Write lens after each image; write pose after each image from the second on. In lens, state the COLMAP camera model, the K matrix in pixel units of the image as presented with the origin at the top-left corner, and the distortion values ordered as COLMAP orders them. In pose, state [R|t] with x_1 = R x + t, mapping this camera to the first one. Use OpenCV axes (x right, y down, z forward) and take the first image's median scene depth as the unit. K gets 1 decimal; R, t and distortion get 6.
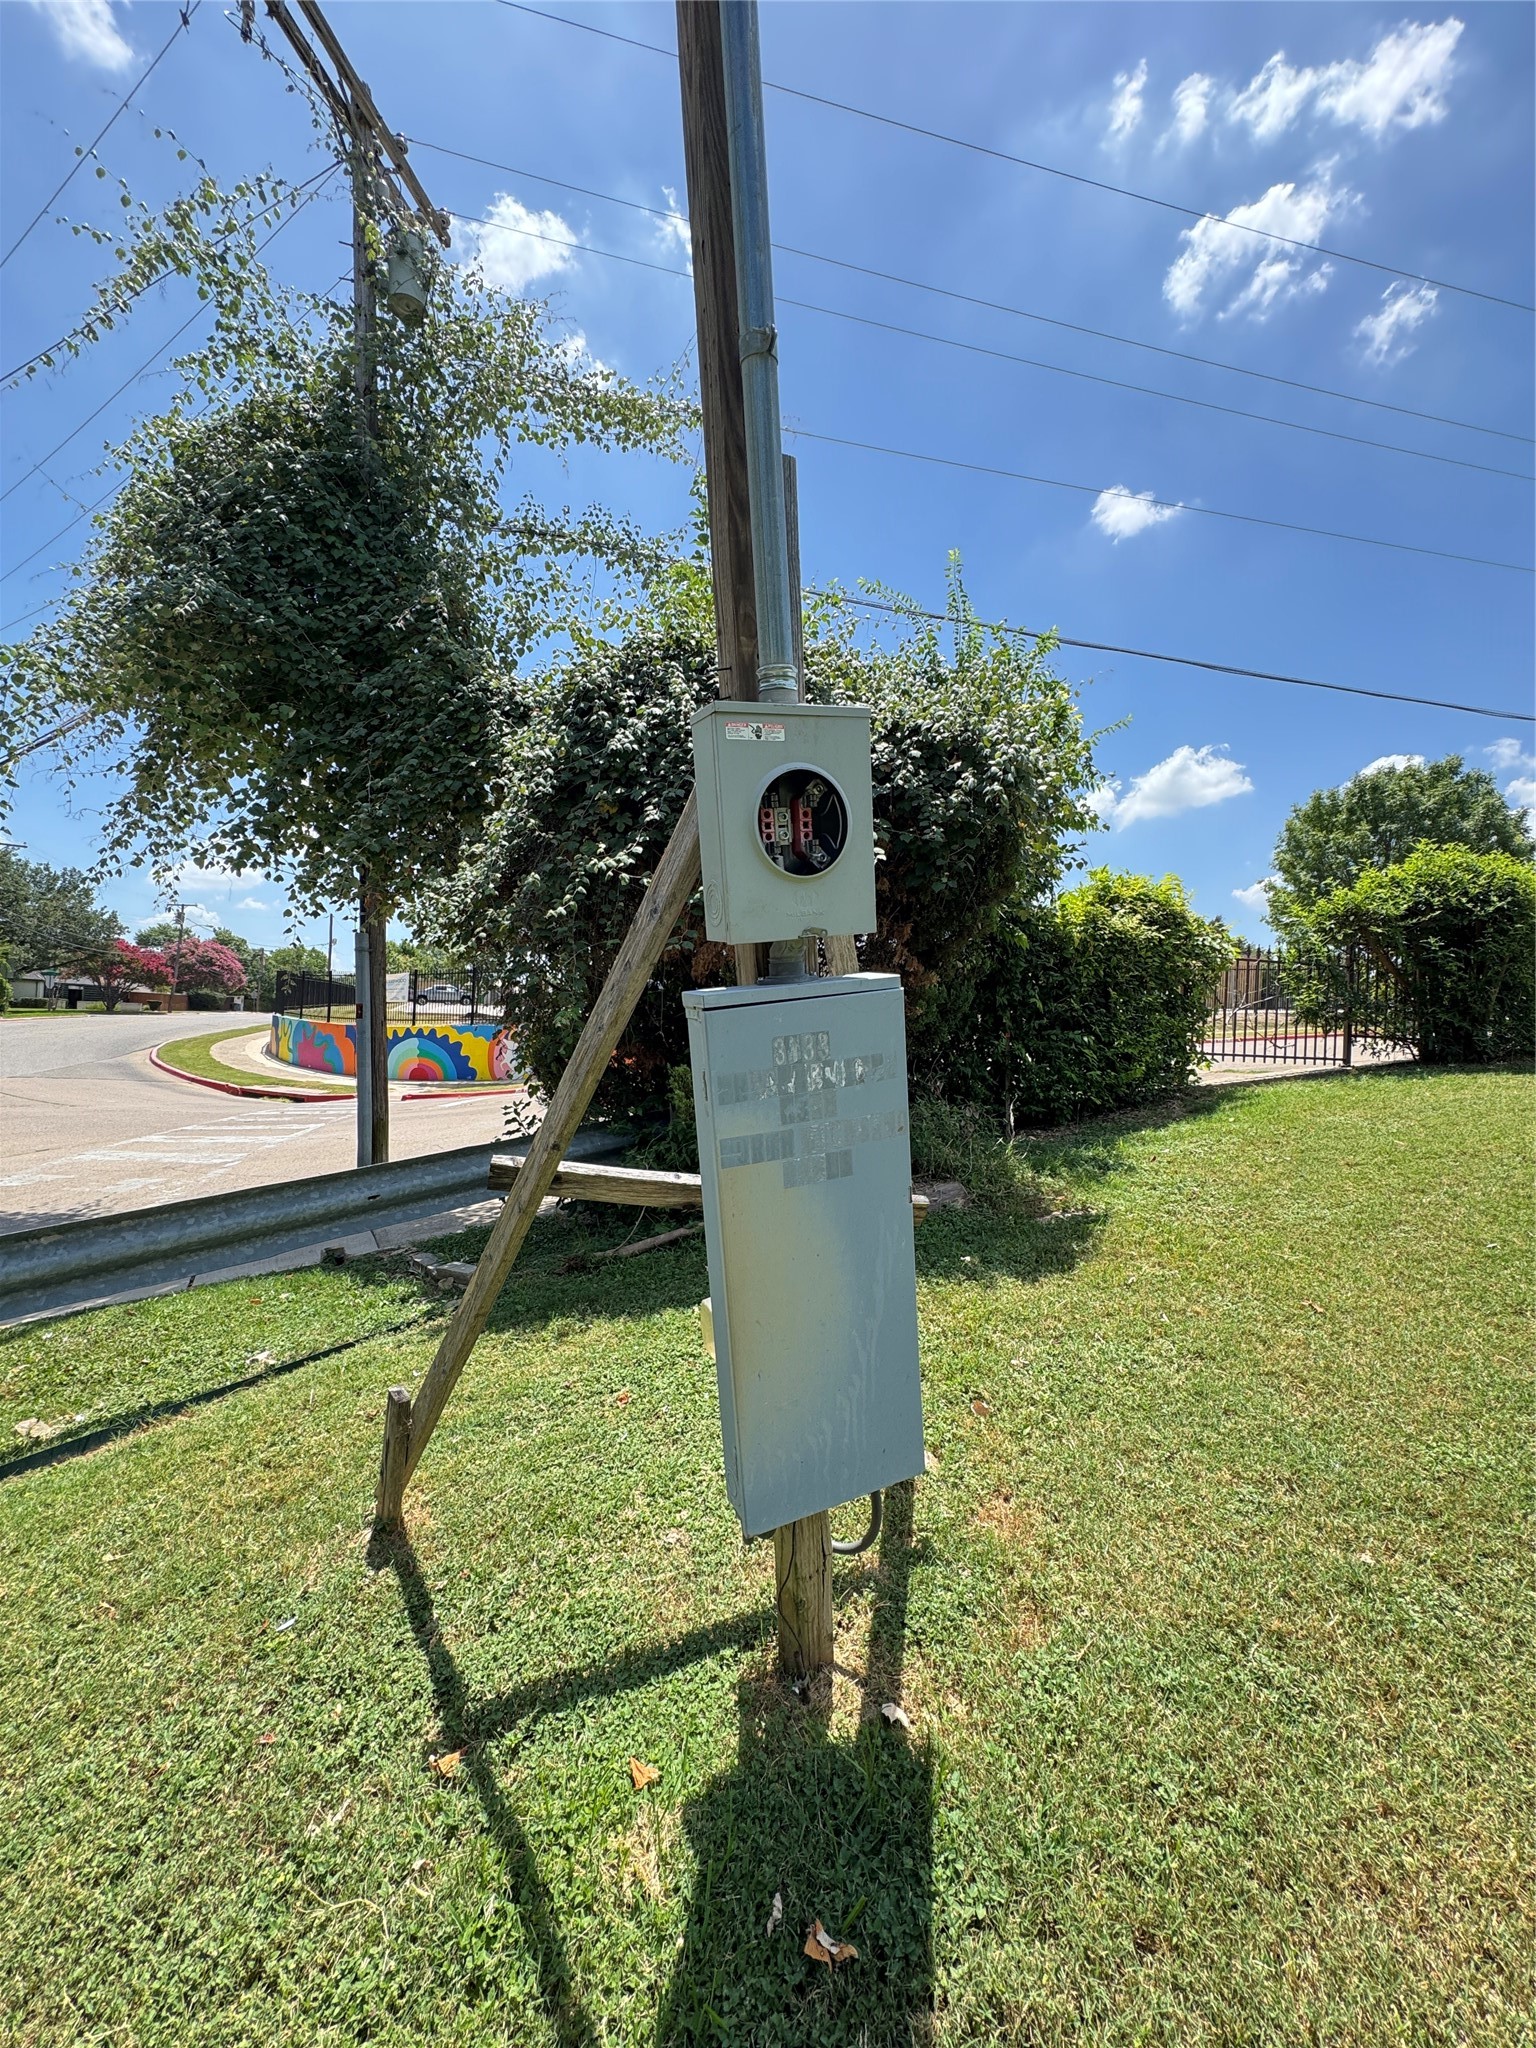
lens RADIAL K [[819.2, 0, 768.0], [0, 819.2, 1024.0], [0, 0, 1]] dist [-0.001268, 0.000560]
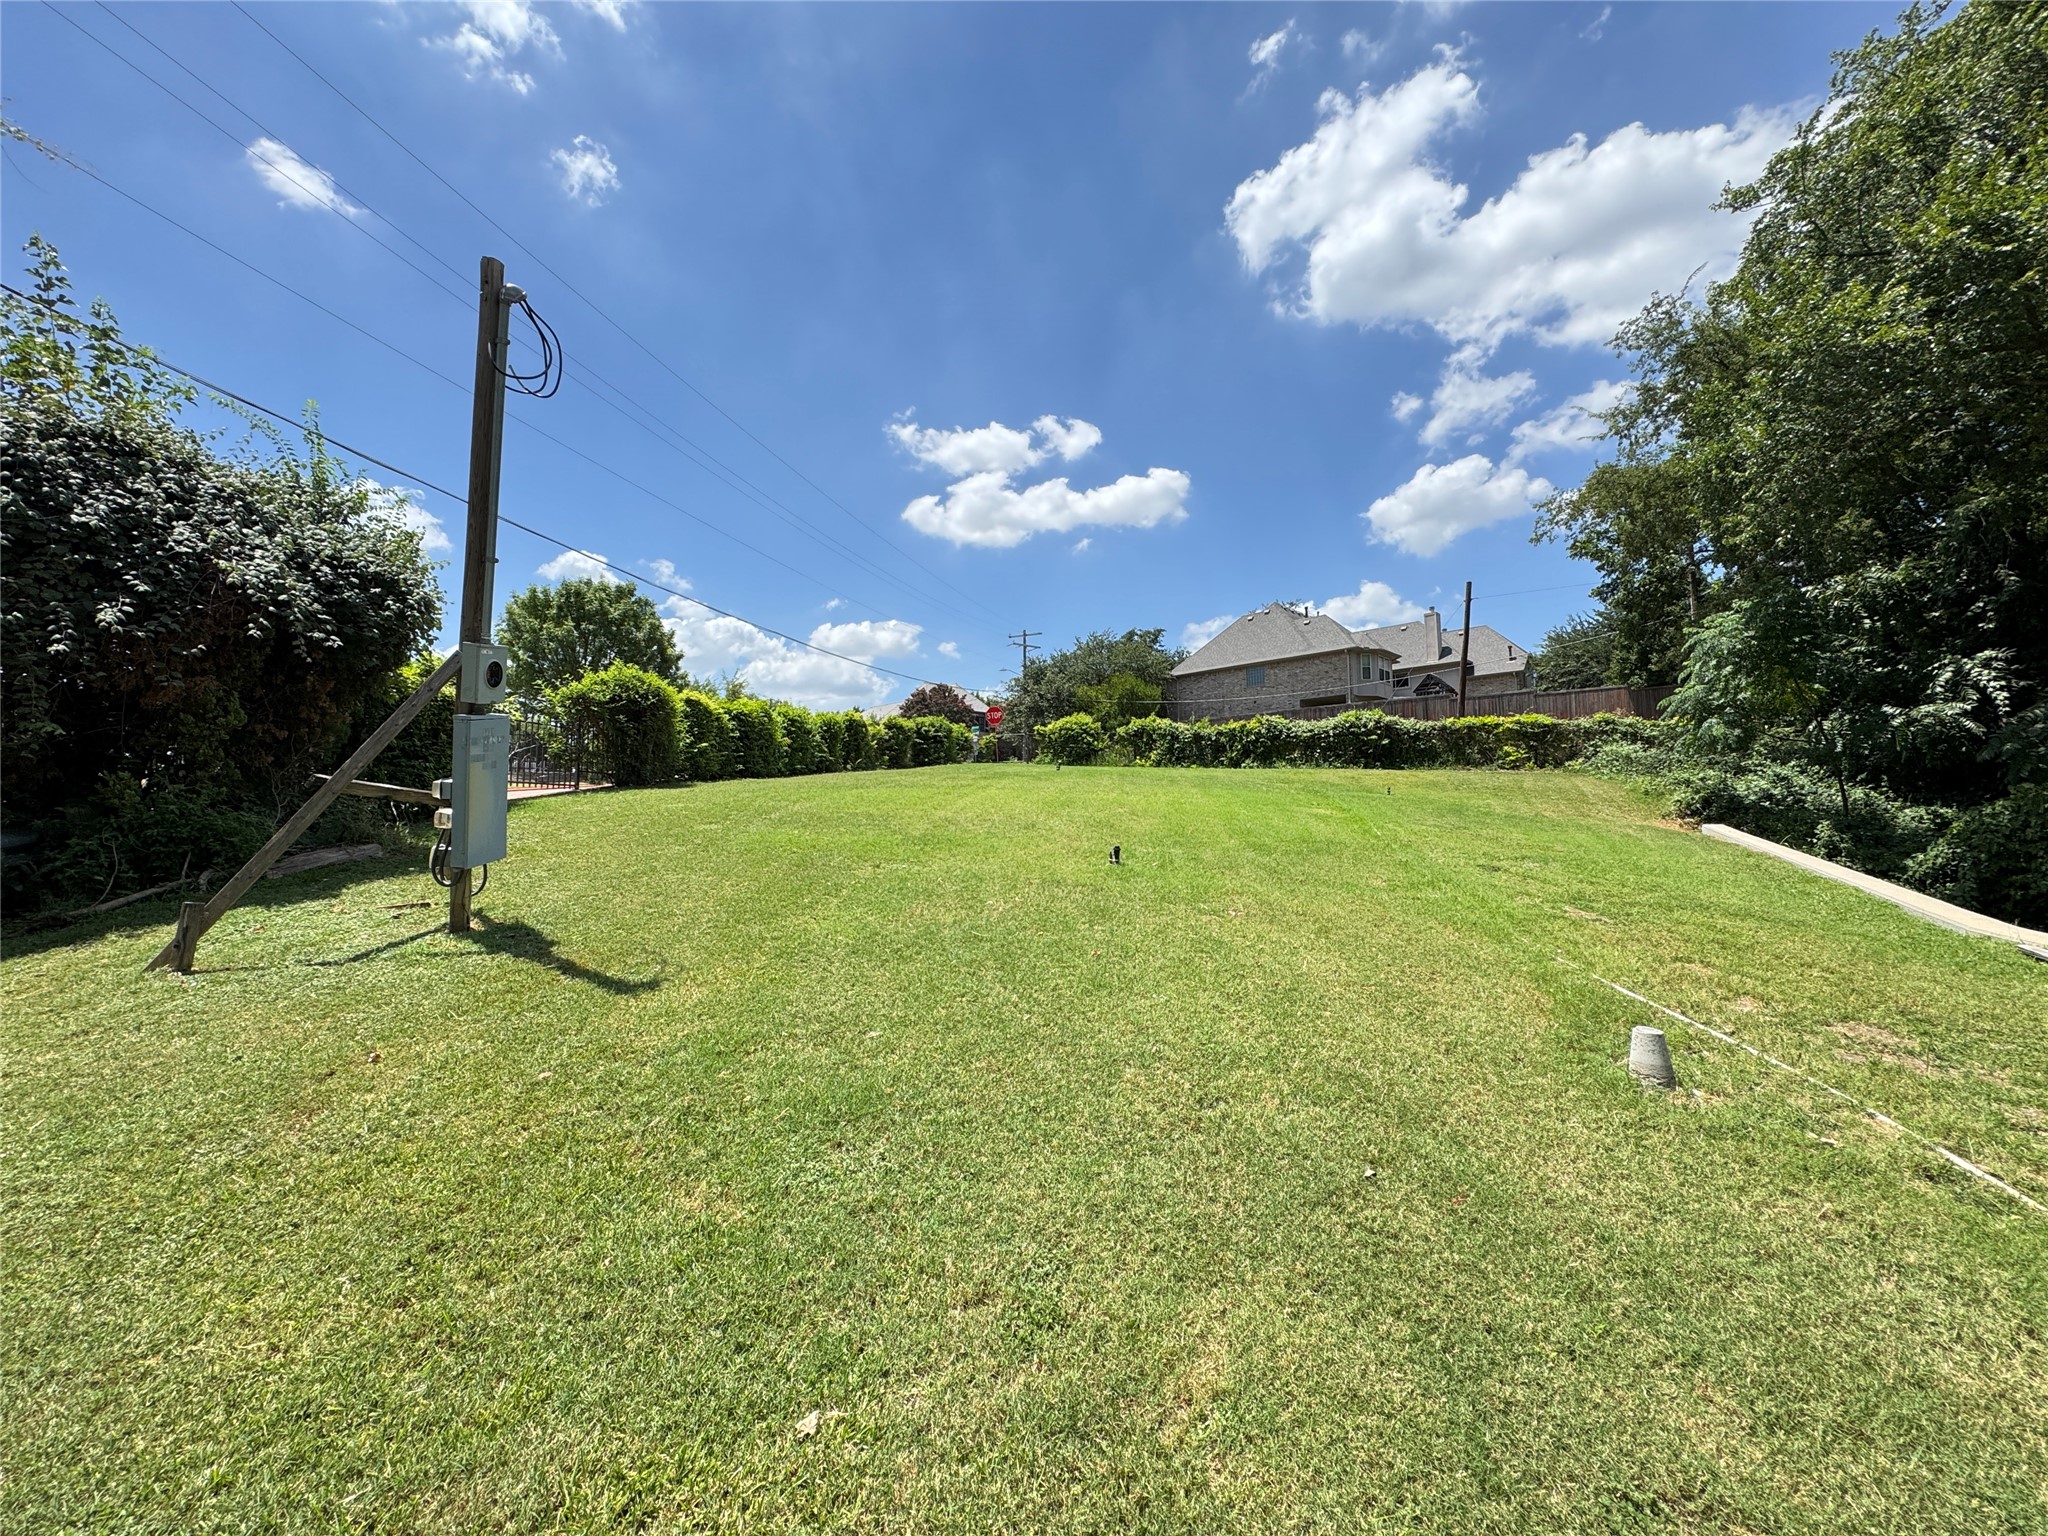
lens RADIAL K [[819.2, 0, 1024.0], [0, 819.2, 768.0], [0, 0, 1]] dist [-0.001268, 0.000560]
pose [[0.412679, 0.015067, 0.910752, -0.128924], [0.011048, 0.999707, -0.021545, 0.016251], [-0.910809, 0.018953, 0.412392, -0.152028]]
